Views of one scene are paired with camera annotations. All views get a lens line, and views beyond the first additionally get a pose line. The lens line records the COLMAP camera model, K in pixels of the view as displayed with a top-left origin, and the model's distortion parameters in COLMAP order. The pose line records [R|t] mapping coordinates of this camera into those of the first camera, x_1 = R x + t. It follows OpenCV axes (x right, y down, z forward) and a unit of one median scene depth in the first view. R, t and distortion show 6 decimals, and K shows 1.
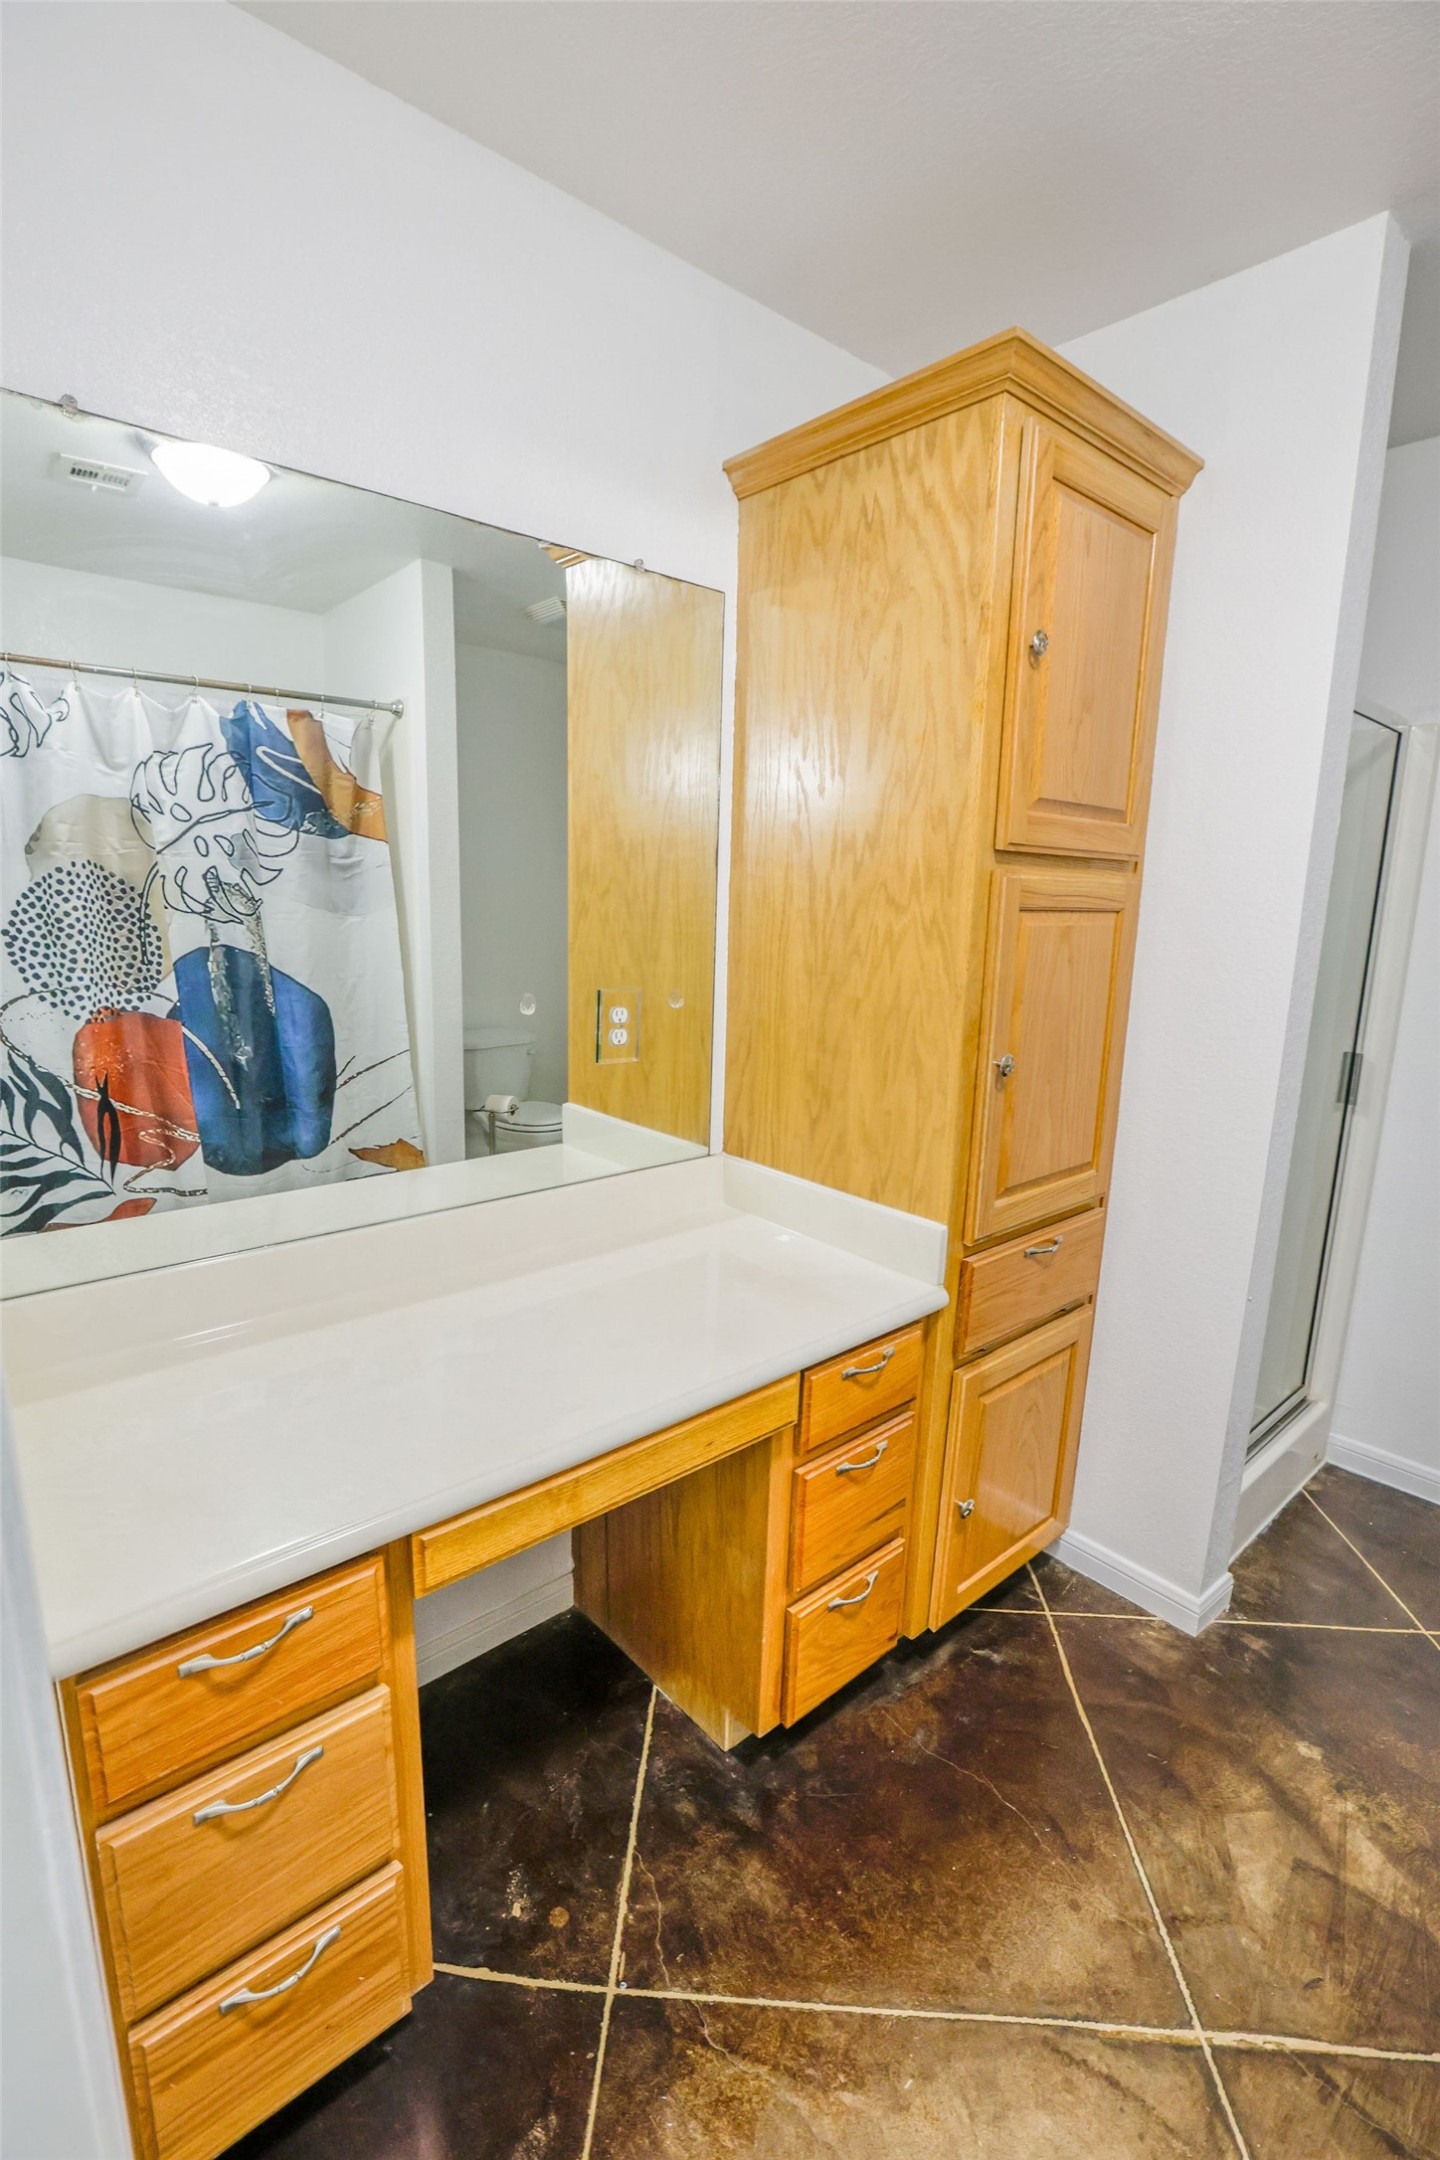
lens RADIAL K [[980.4, 0, 720.0], [0, 980.4, 1080.0], [0, 0, 1]] dist [-0.056335, 0.022406]
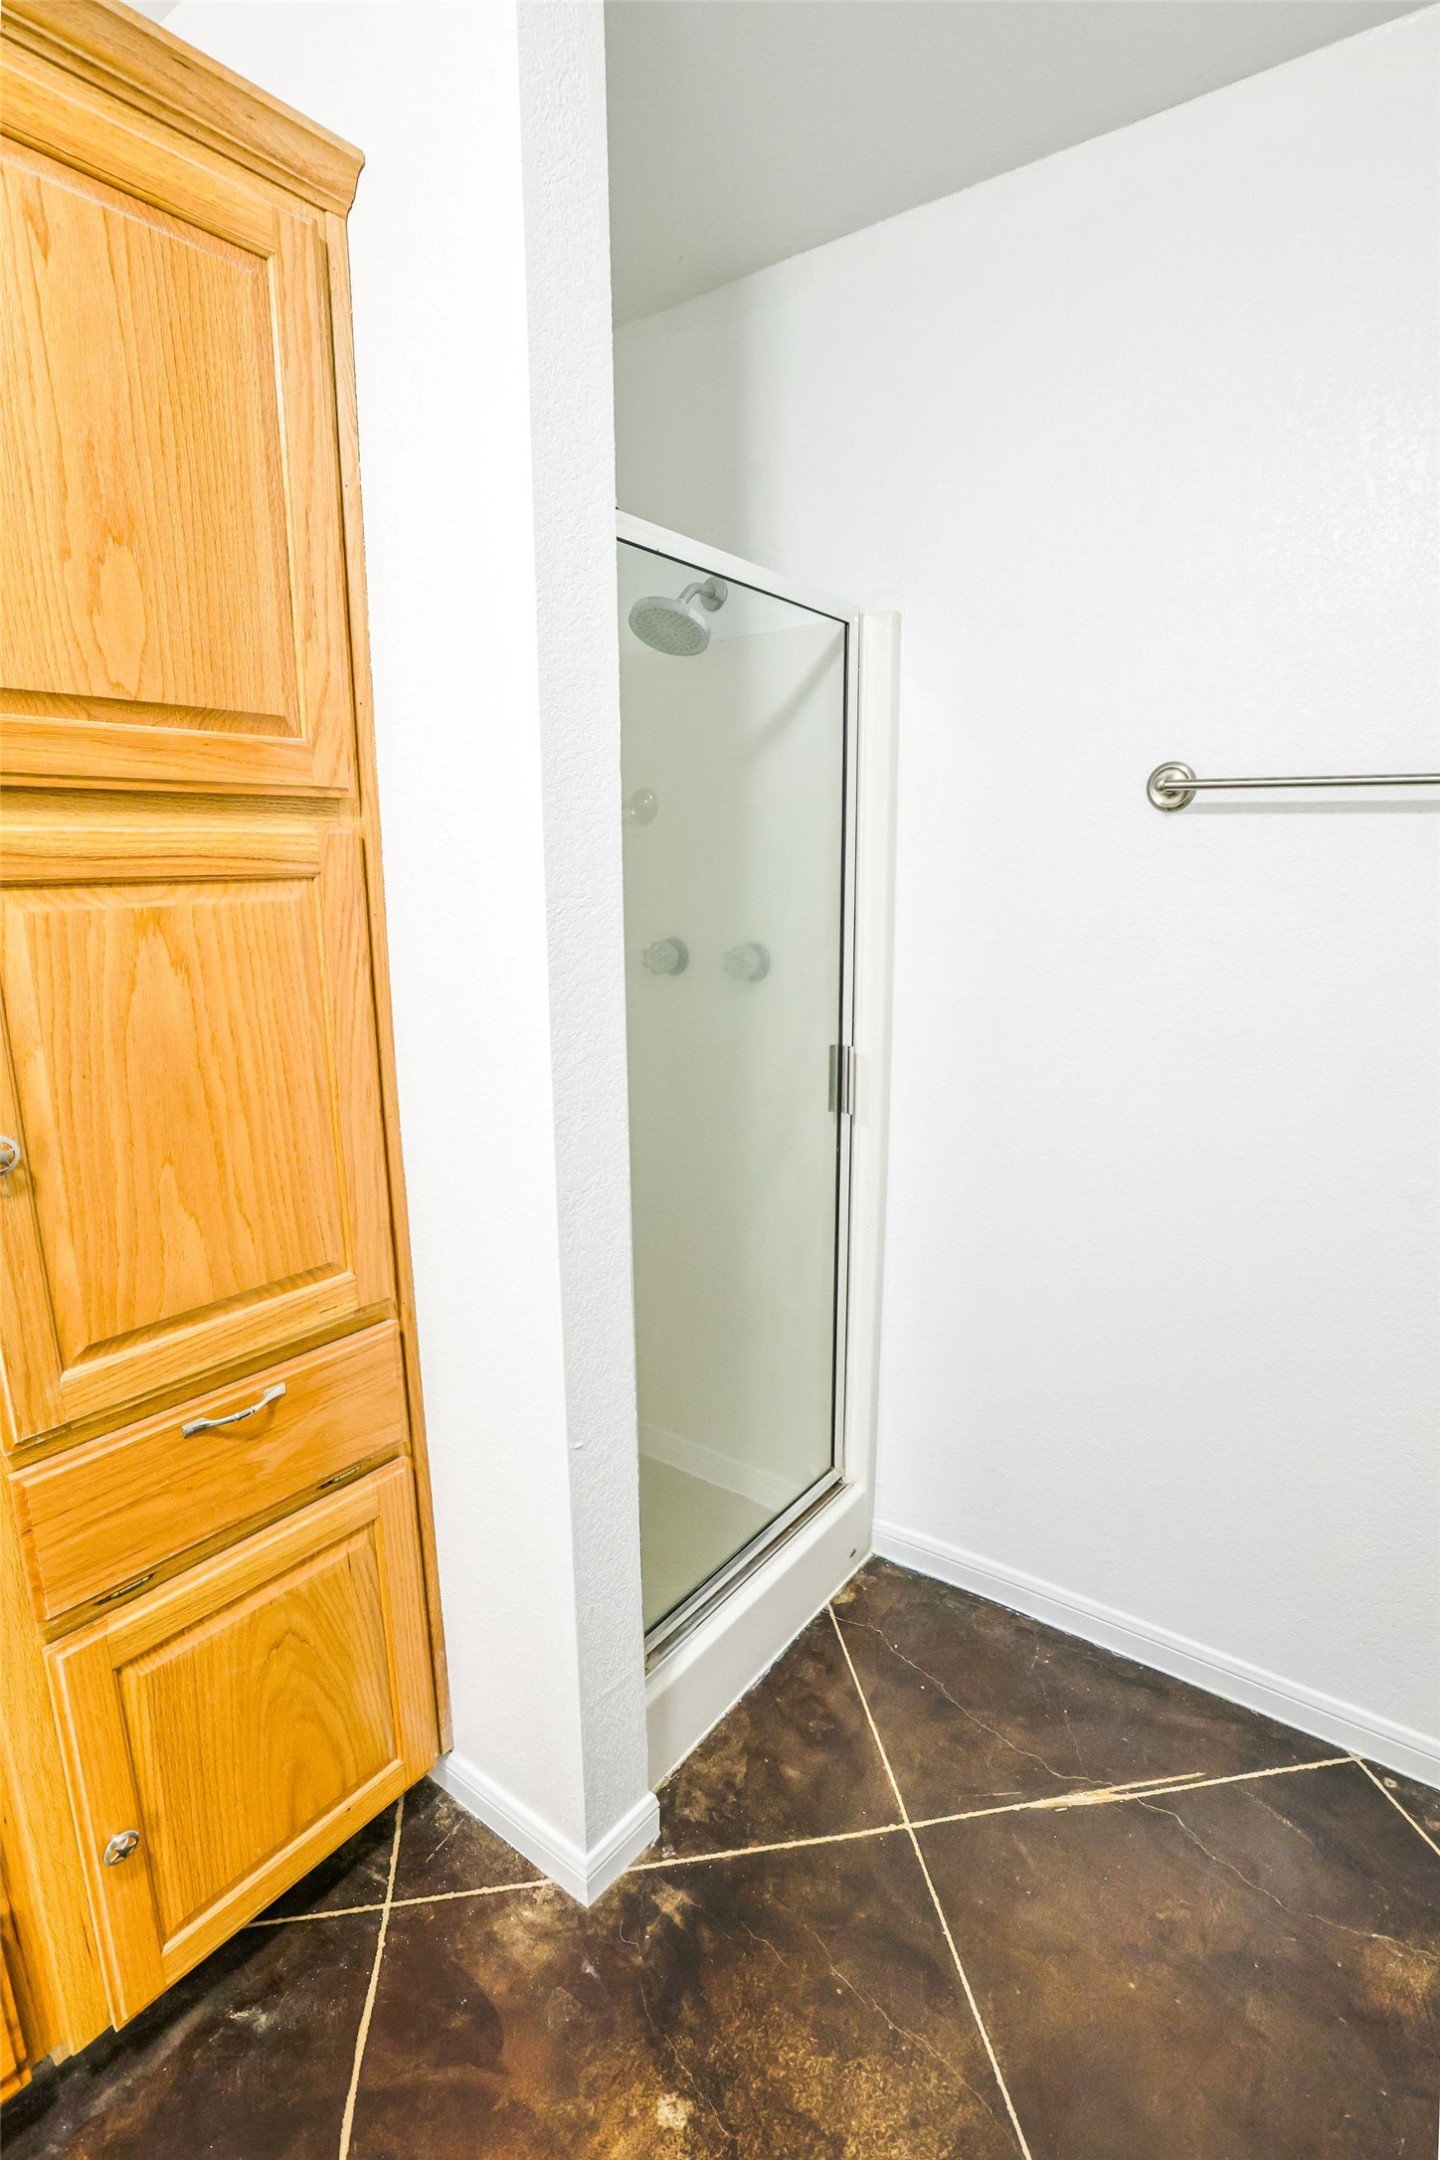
lens RADIAL K [[1001.0, 0, 754.5], [0, 1001.0, 1070.8], [0, 0, 1]] dist [-0.046840, 0.013373]
pose [[0.974313, -0.072225, 0.213302, 0.518080], [0.068945, 0.997360, 0.022788, -0.040037], [-0.214385, -0.007497, 0.976720, 0.284573]]
